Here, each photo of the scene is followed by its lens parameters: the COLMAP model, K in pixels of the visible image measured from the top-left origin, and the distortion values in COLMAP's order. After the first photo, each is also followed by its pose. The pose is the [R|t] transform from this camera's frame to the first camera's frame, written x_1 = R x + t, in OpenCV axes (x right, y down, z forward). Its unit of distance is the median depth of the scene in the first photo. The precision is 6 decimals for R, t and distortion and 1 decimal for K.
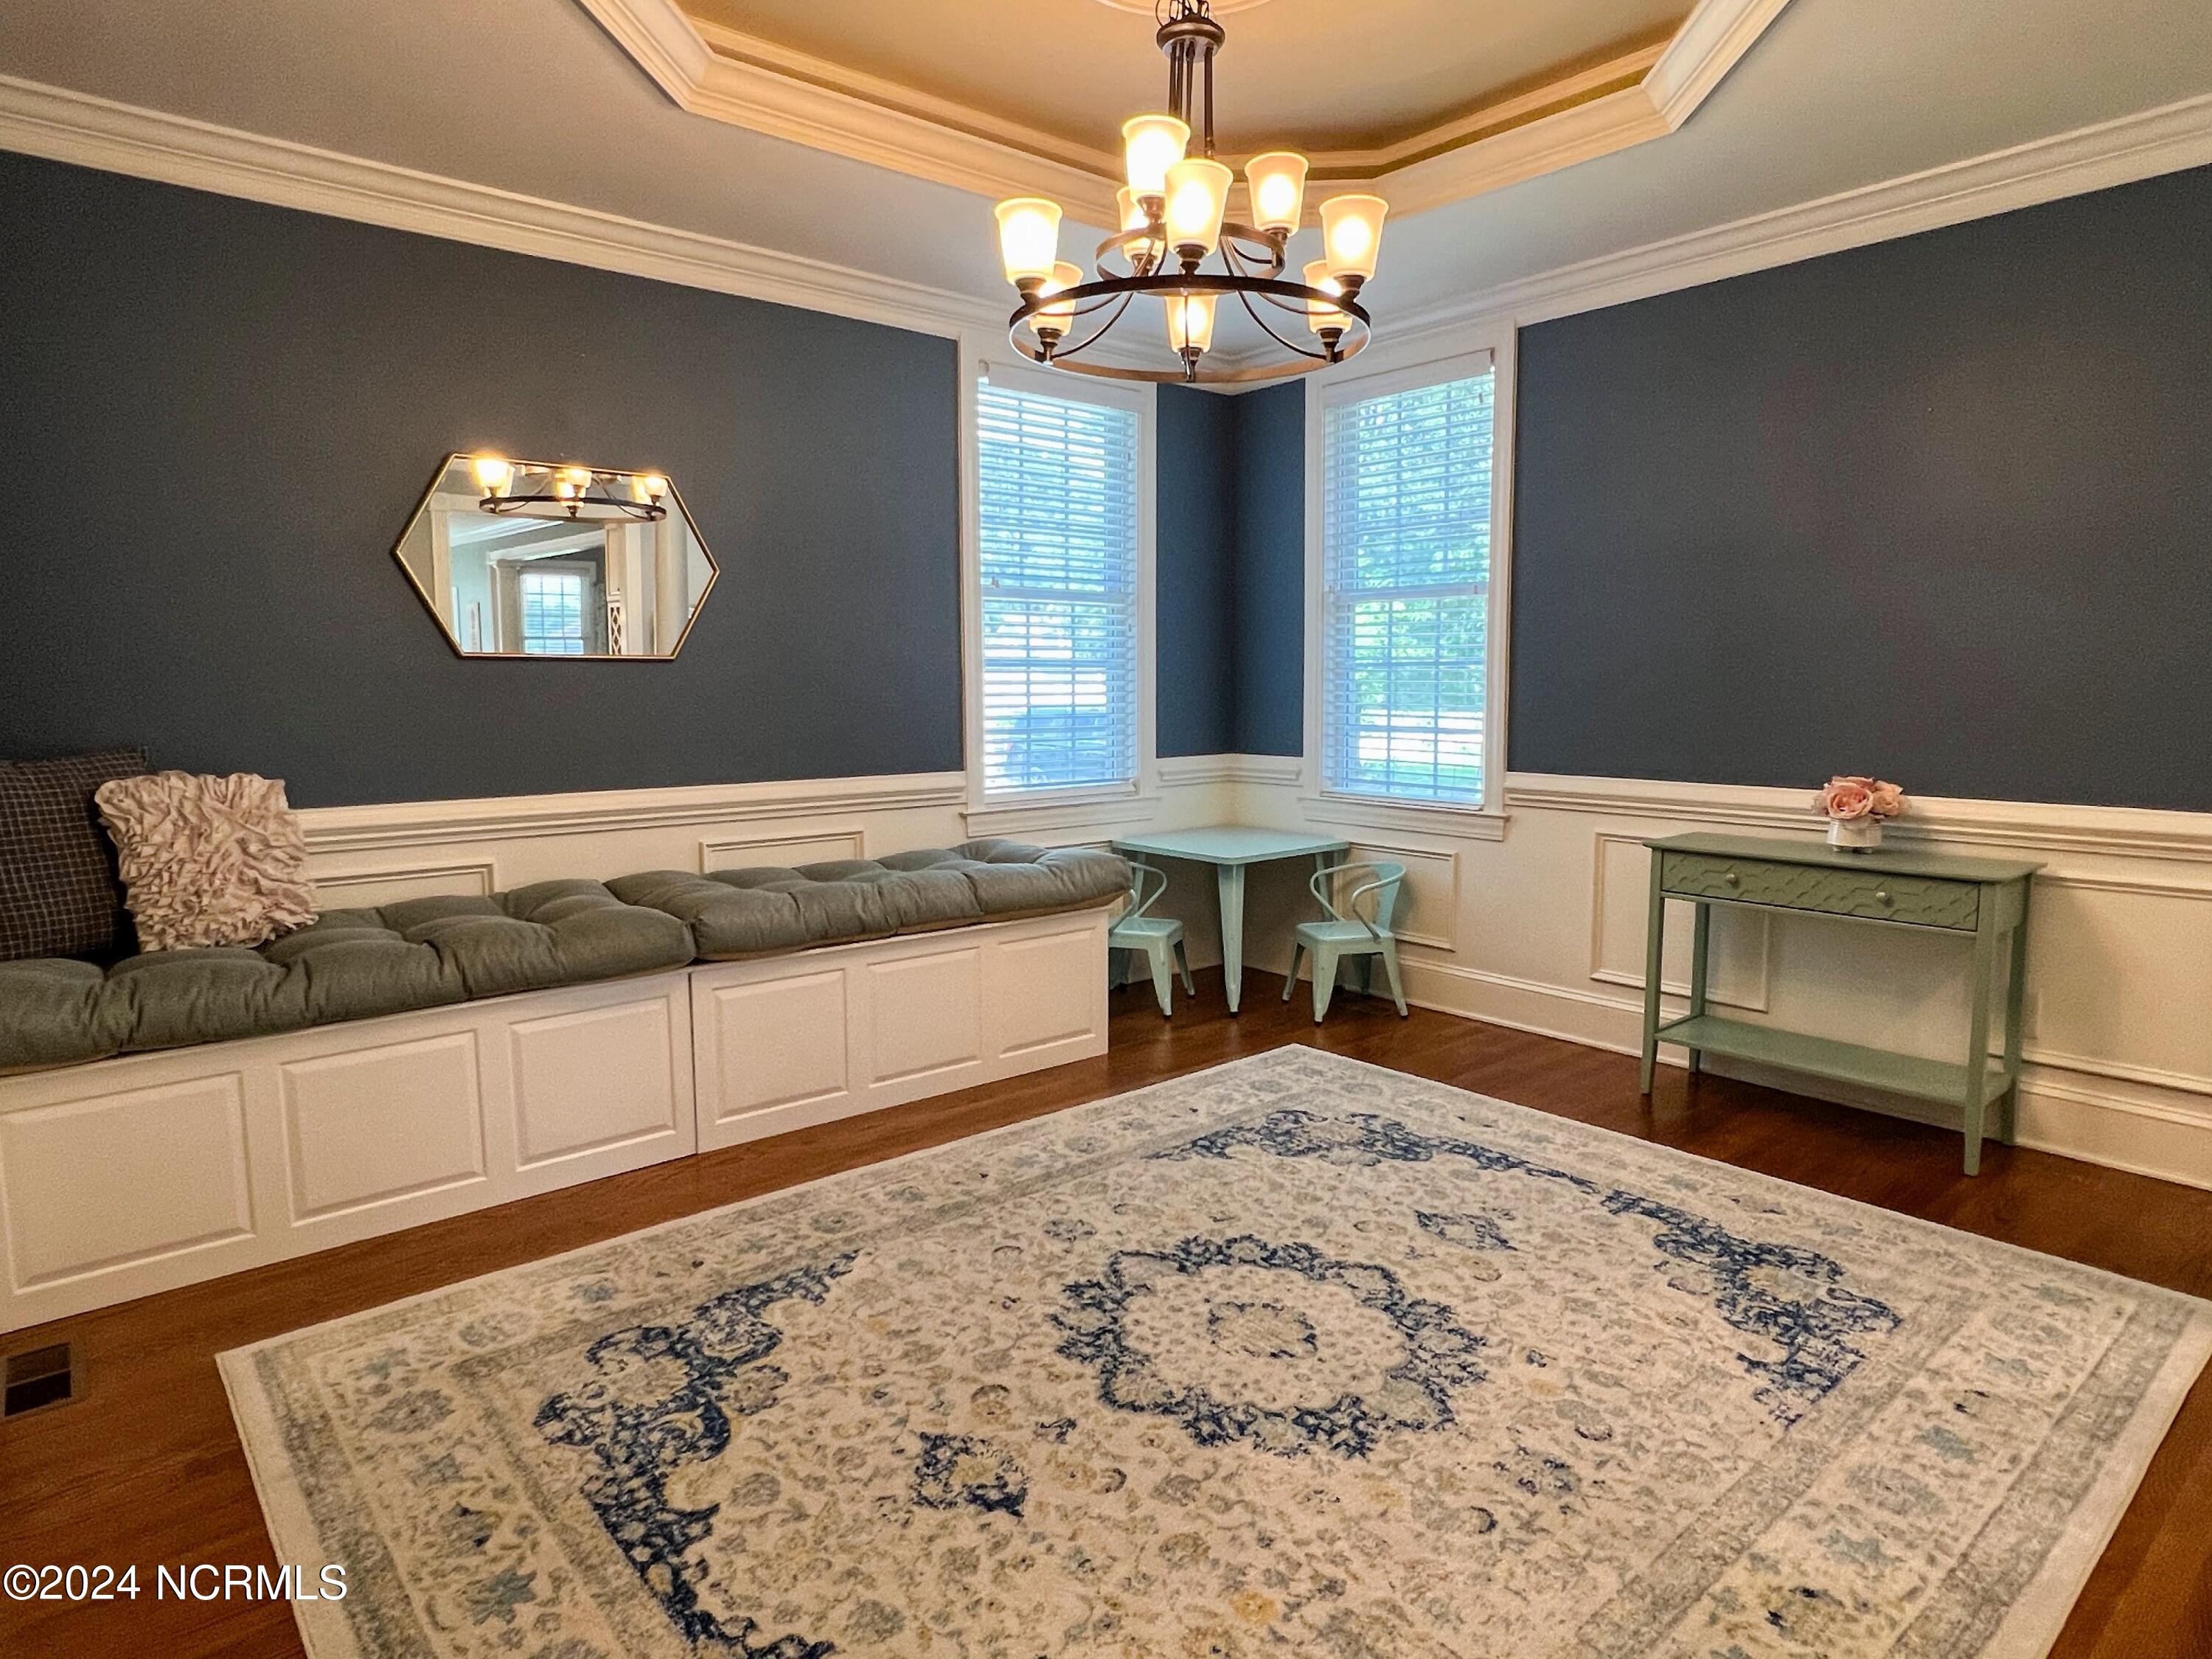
lens RADIAL K [[1269.3, 0, 1105.5], [0, 1269.3, 832.3], [0, 0, 1]] dist [-0.008405, -0.000948]
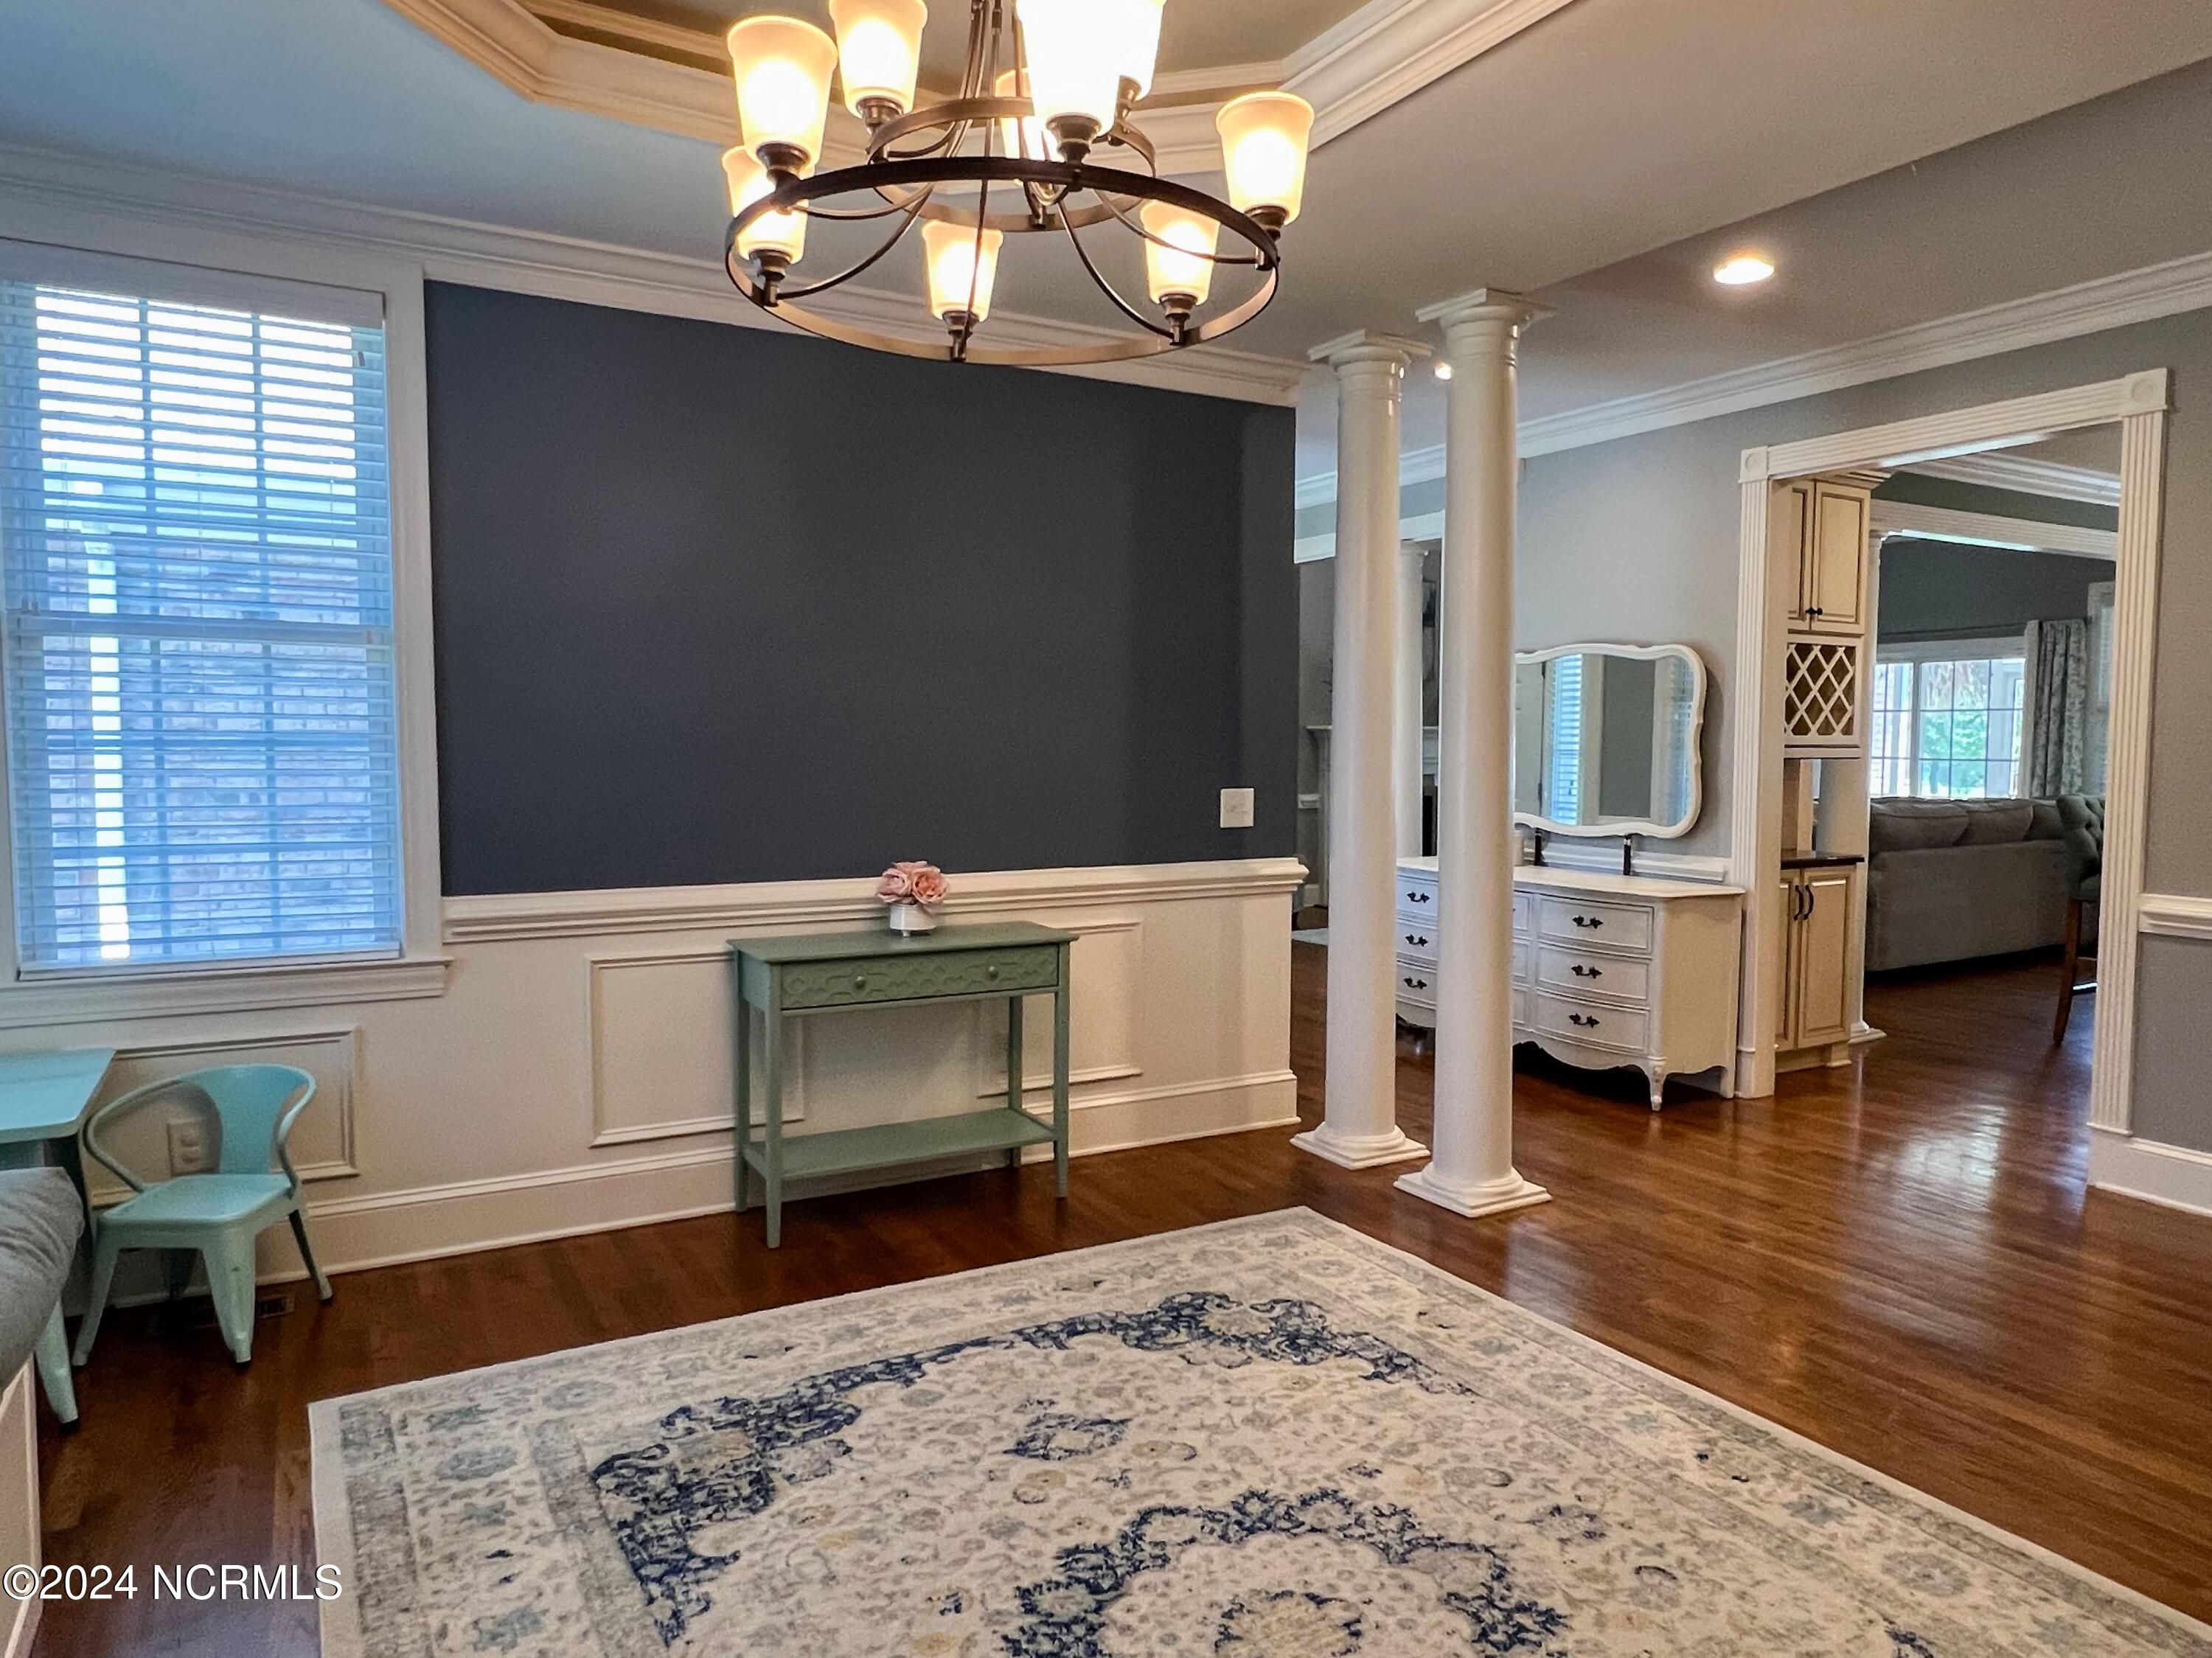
lens RADIAL K [[1403.2, 0, 1109.0], [0, 1403.2, 827.9], [0, 0, 1]] dist [-0.006101, 0.003817]
pose [[0.187118, -0.058225, 0.980610, -0.553636], [0.111409, 0.993059, 0.037706, -0.108375], [-0.975999, 0.102193, 0.192306, 0.702049]]
